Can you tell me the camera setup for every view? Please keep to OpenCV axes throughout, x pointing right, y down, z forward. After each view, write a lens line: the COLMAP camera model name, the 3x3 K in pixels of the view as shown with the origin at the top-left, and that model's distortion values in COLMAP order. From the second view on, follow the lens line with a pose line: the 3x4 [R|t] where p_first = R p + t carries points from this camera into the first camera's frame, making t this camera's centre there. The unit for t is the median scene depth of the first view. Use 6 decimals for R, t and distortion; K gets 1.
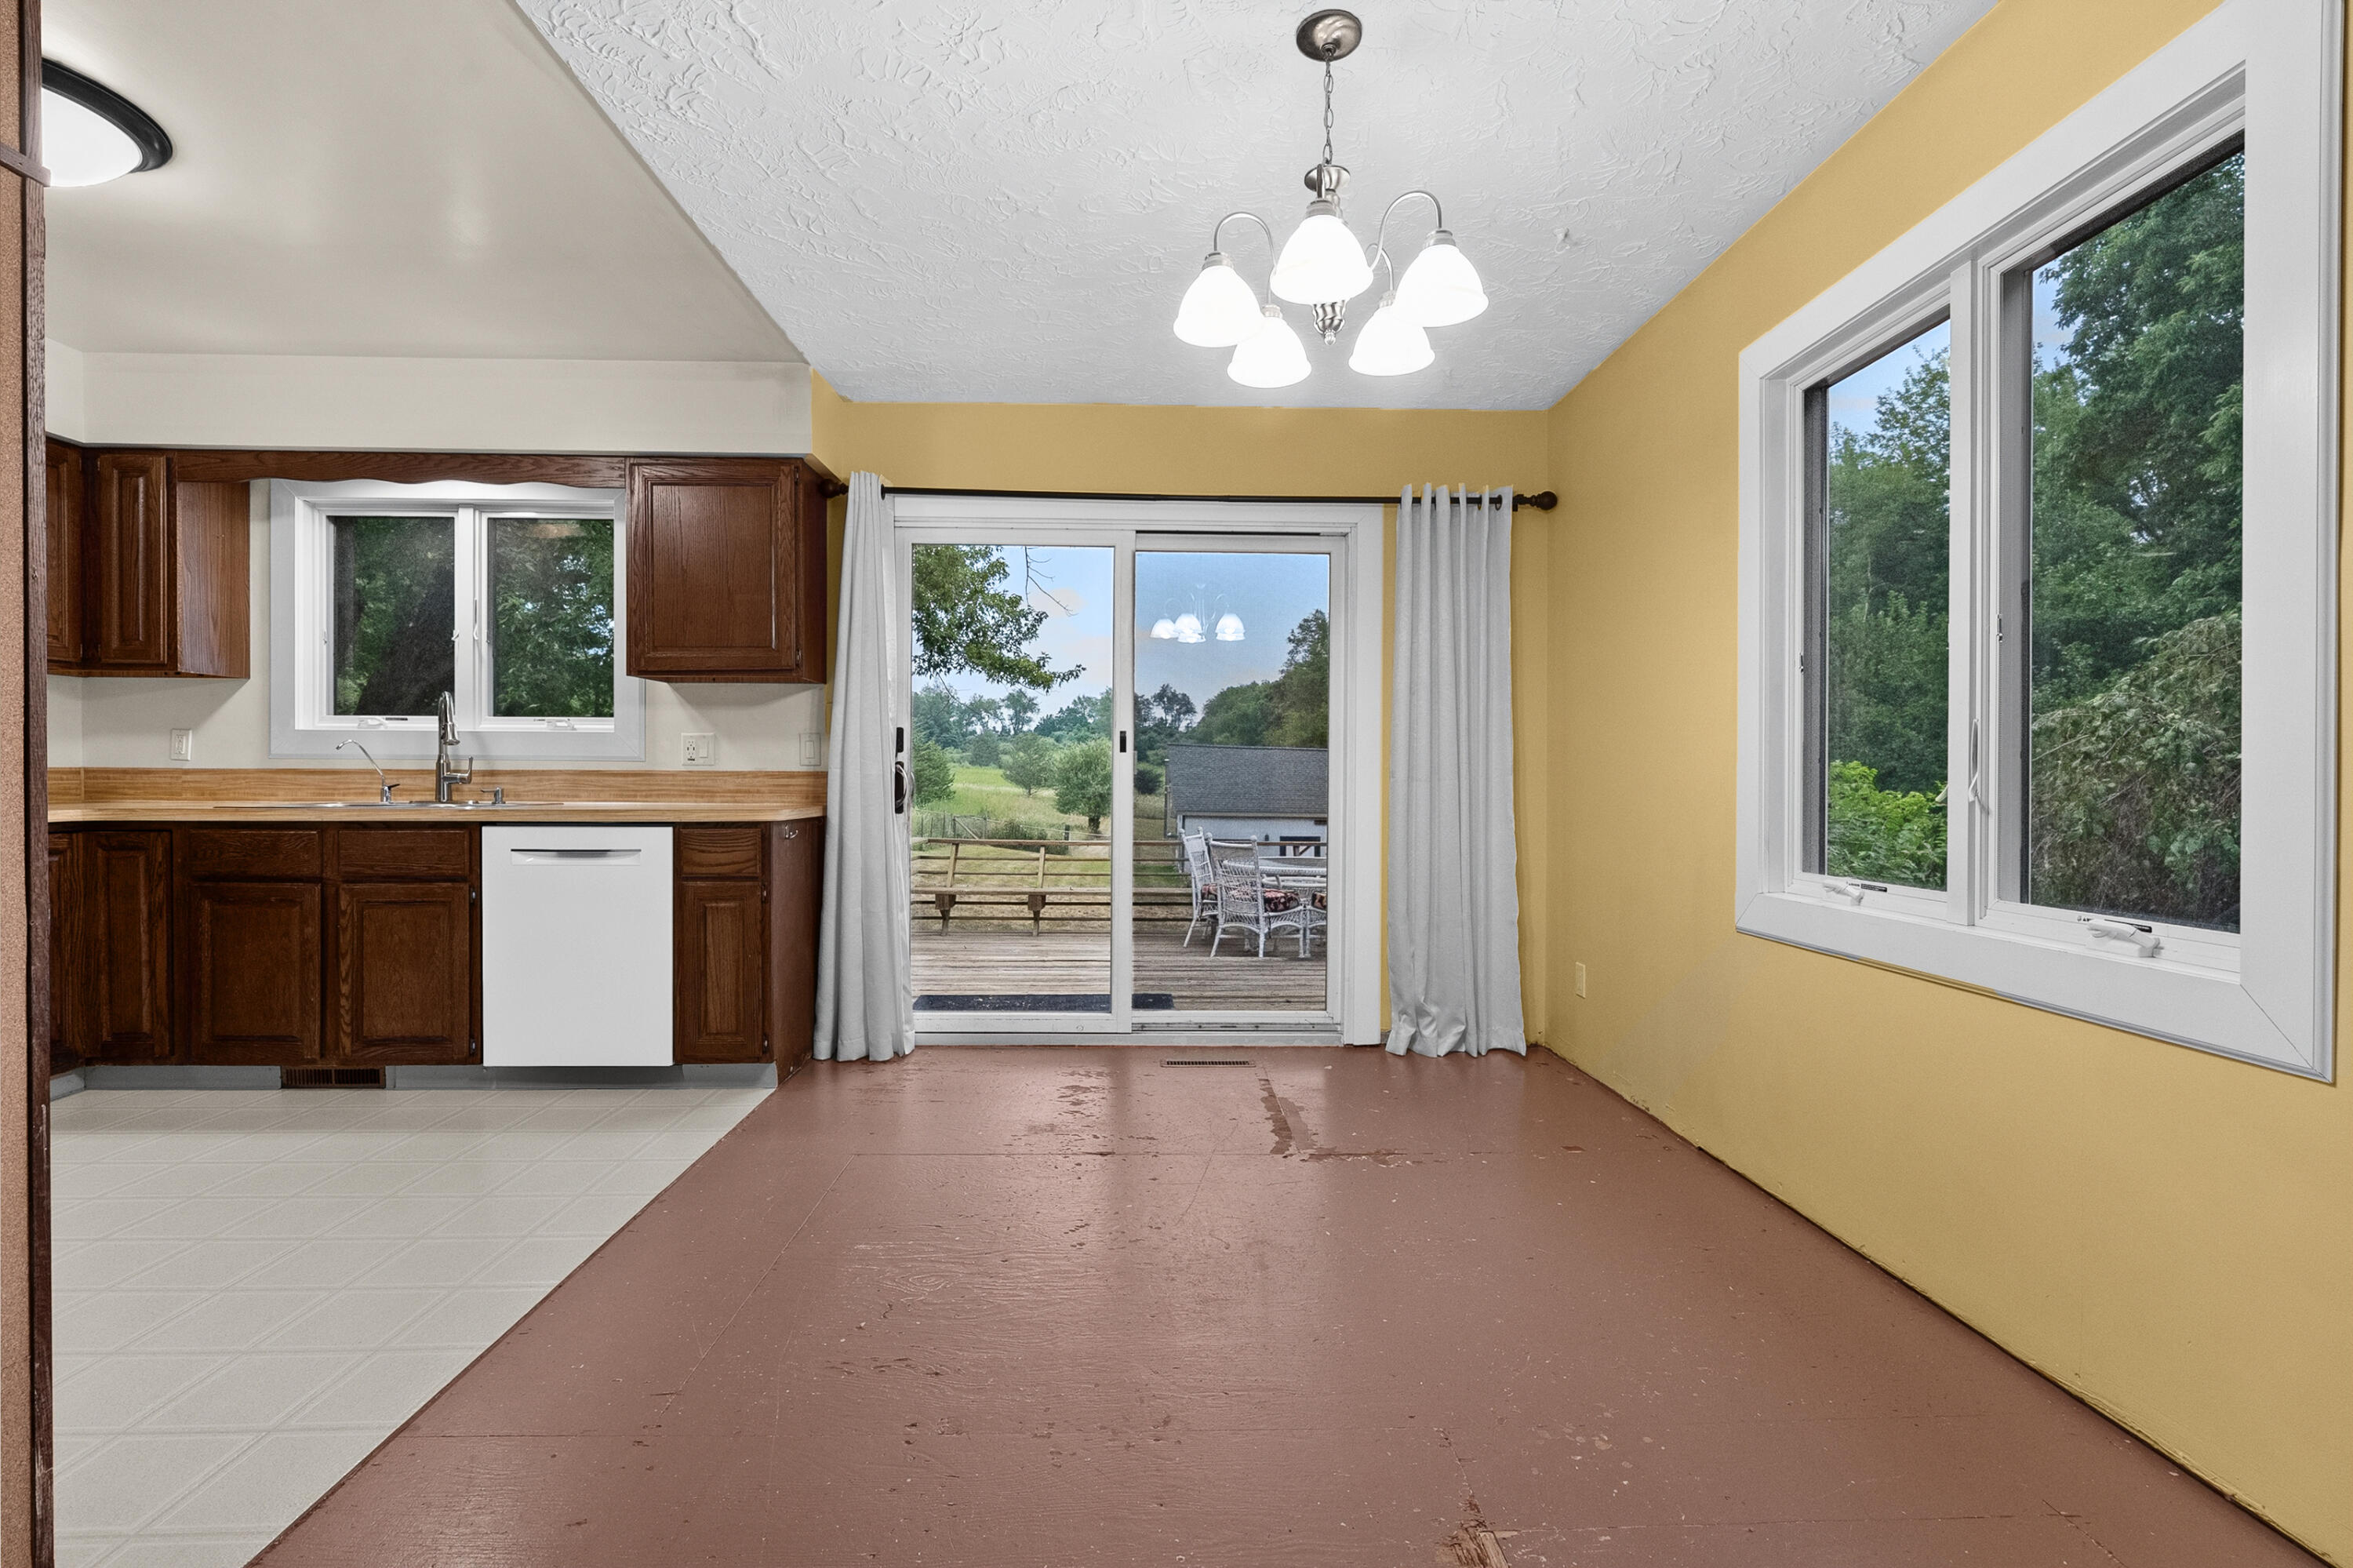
lens RADIAL K [[1056.5, 0, 1172.6], [0, 1056.5, 787.4], [0, 0, 1]] dist [-0.005431, 0.001208]
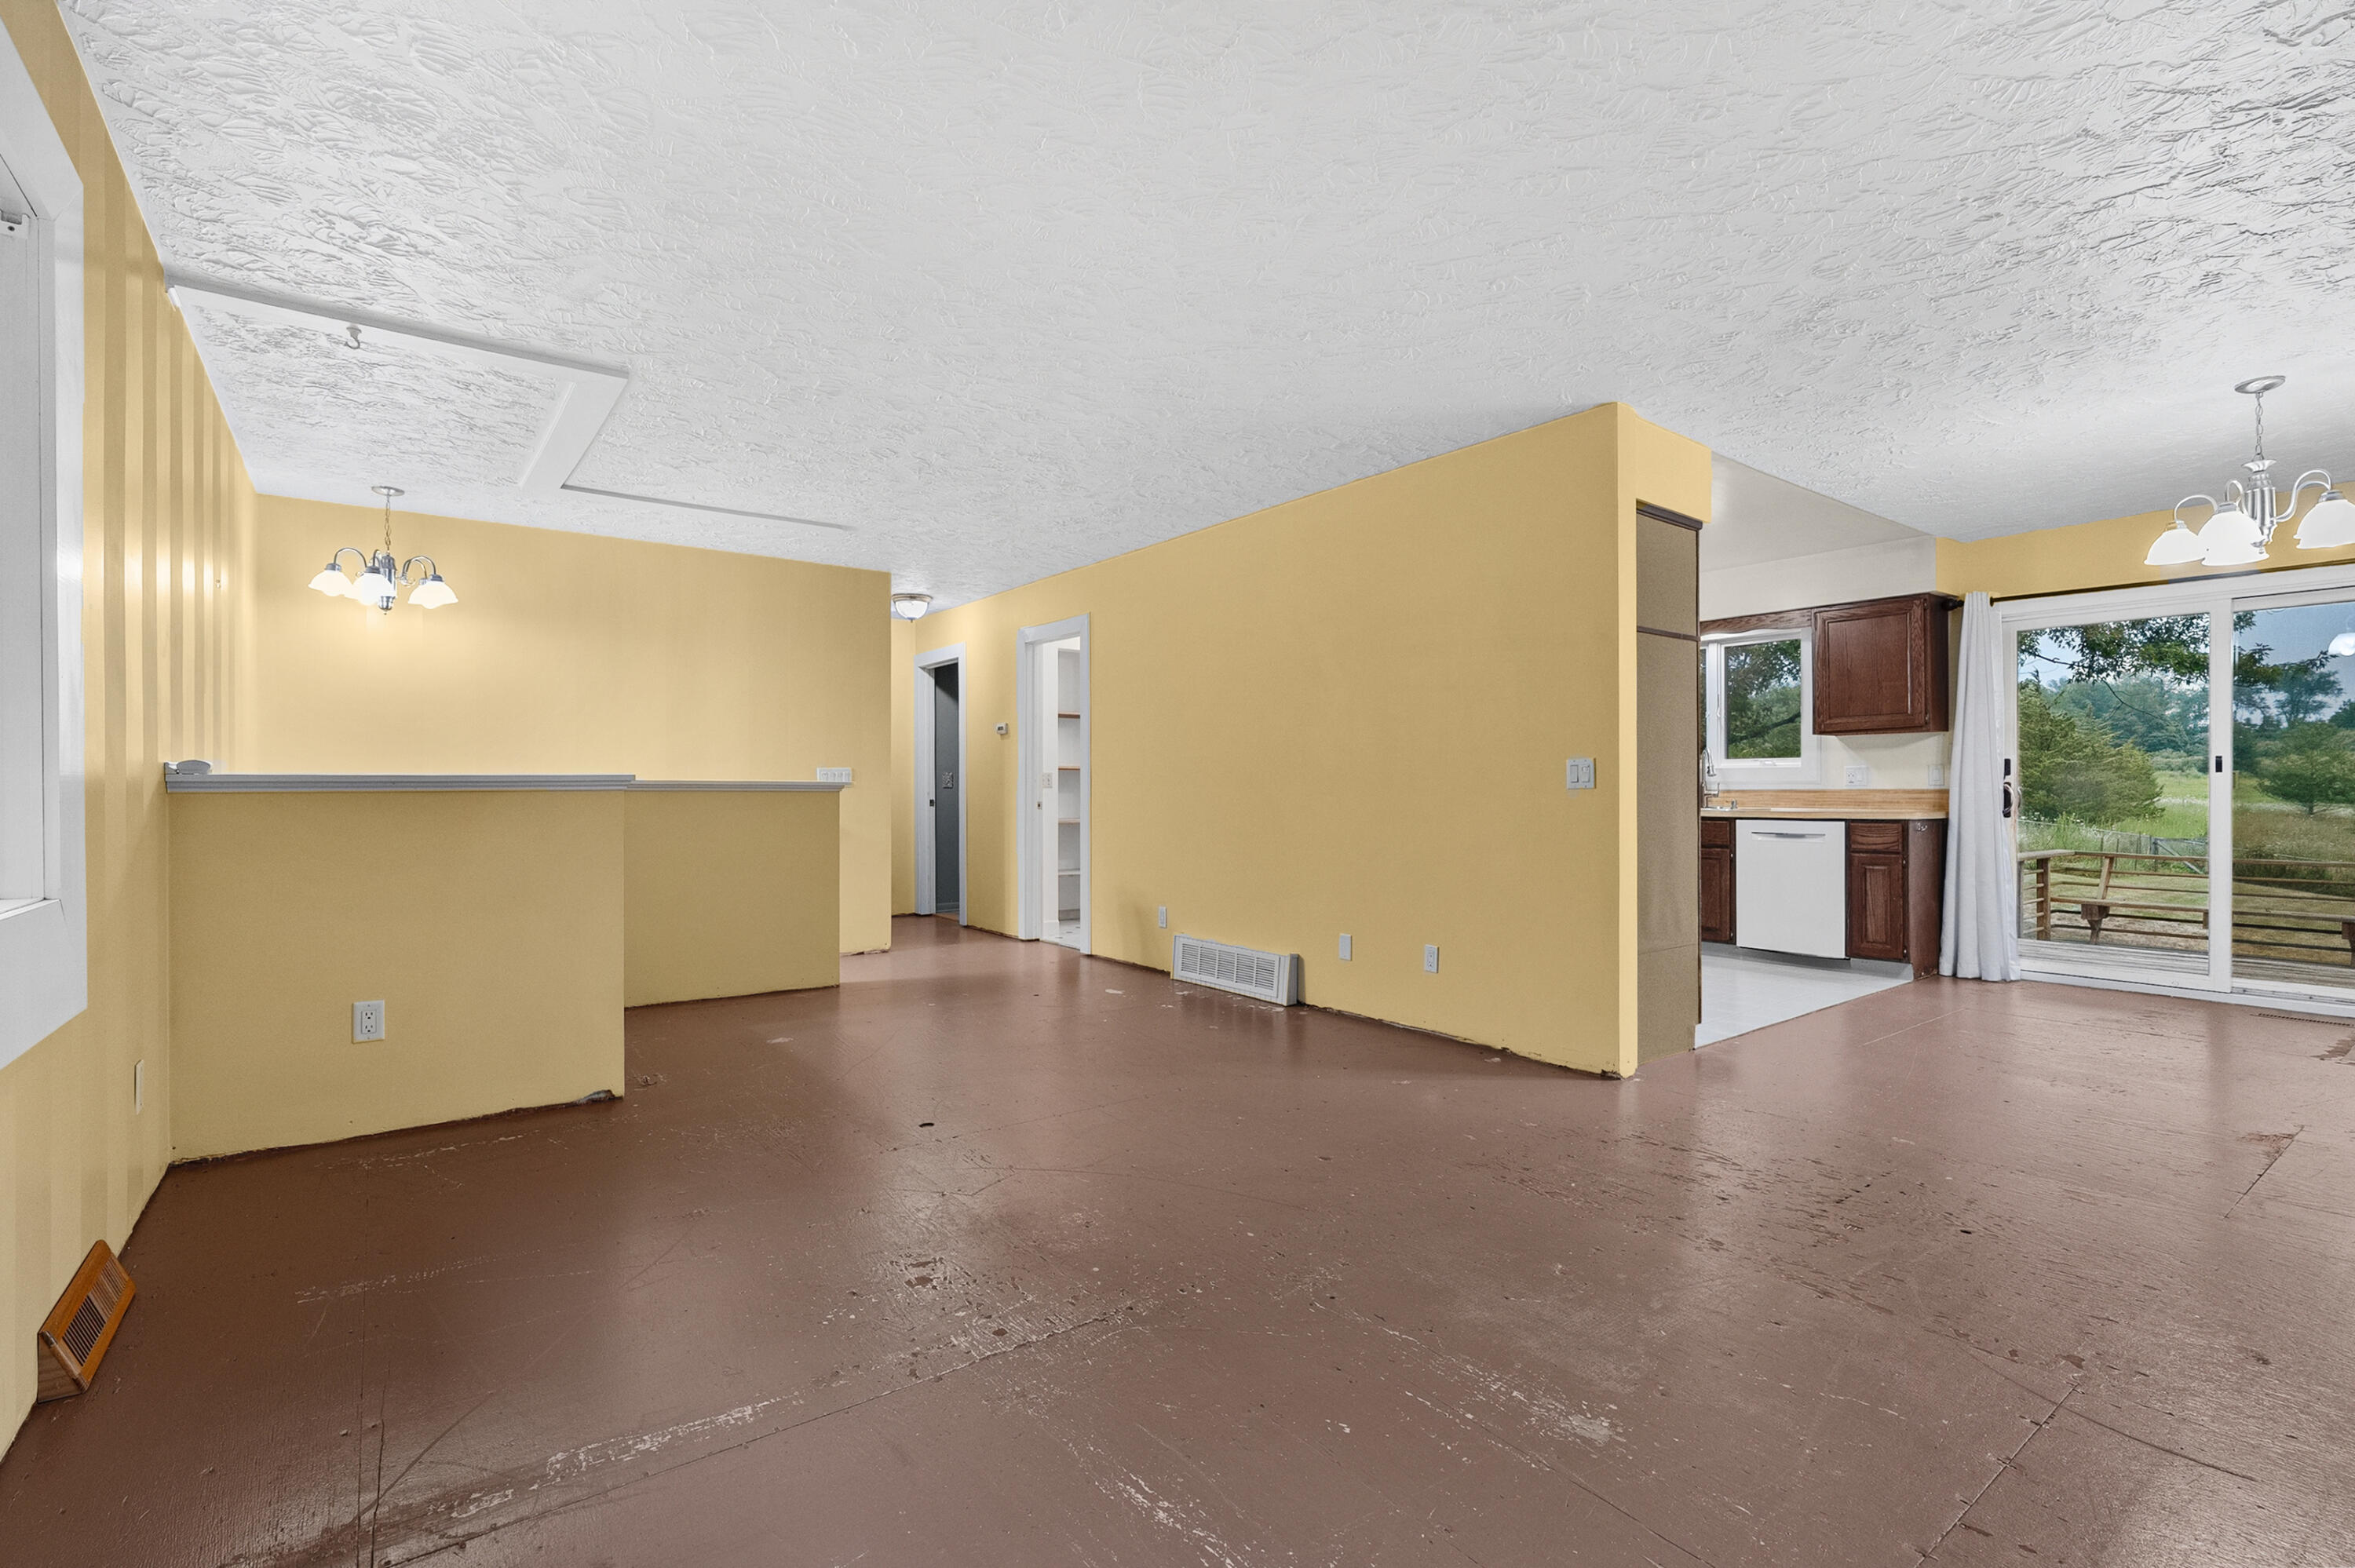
lens RADIAL K [[1057.2, 0, 1183.5], [0, 1057.2, 790.6], [0, 0, 1]] dist [-0.005431, 0.001208]
pose [[0.575273, -0.005796, -0.817941, 0.294494], [-0.003135, 0.999952, -0.009291, 0.004910], [0.817955, 0.007909, 0.575227, -0.813648]]
